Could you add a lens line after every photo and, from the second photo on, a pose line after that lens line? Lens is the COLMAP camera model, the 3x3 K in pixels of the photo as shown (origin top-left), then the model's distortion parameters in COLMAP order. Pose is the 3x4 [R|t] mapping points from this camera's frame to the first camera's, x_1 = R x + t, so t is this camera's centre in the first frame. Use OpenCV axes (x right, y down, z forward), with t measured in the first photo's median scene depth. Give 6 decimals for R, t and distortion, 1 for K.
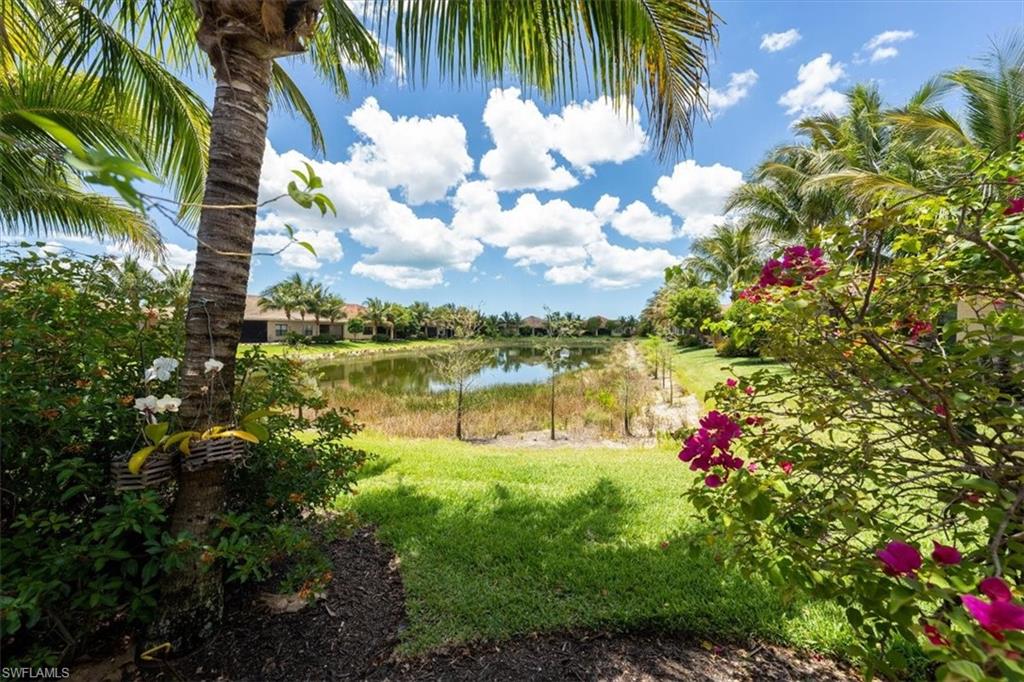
lens RADIAL K [[352.1, 0, 515.9], [0, 352.1, 336.9], [0, 0, 1]] dist [-0.008341, 0.000099]
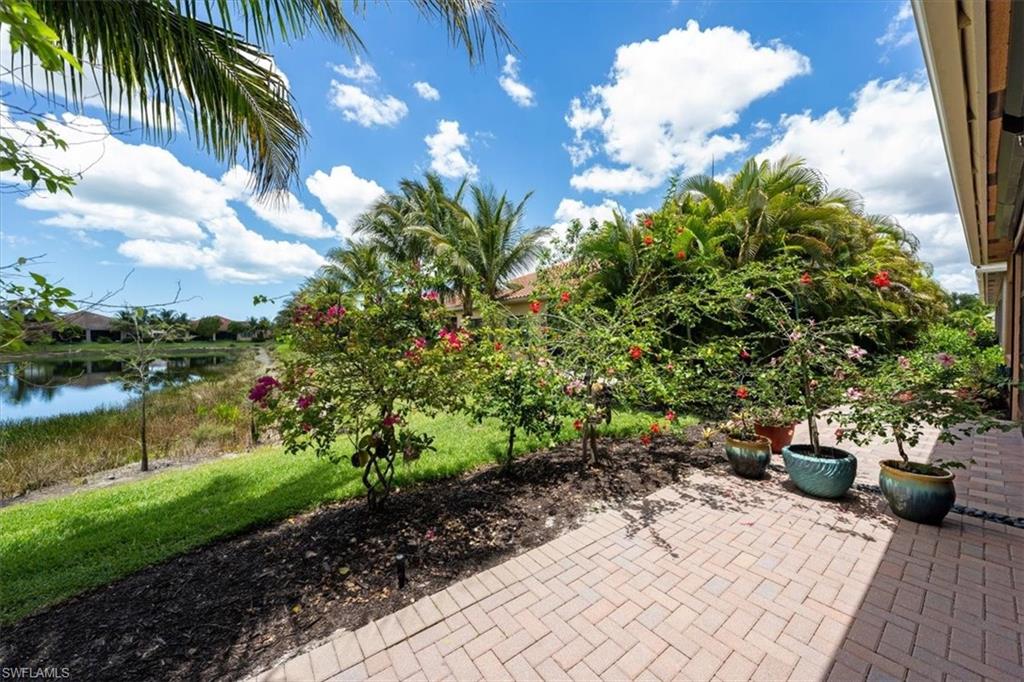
lens RADIAL K [[352.1, 0, 517.6], [0, 352.1, 348.2], [0, 0, 1]] dist [-0.008341, 0.000099]
pose [[0.590219, -0.026790, 0.806798, -0.022171], [0.010225, 0.999617, 0.025713, -0.000455], [-0.807178, -0.006927, 0.590267, -0.121818]]
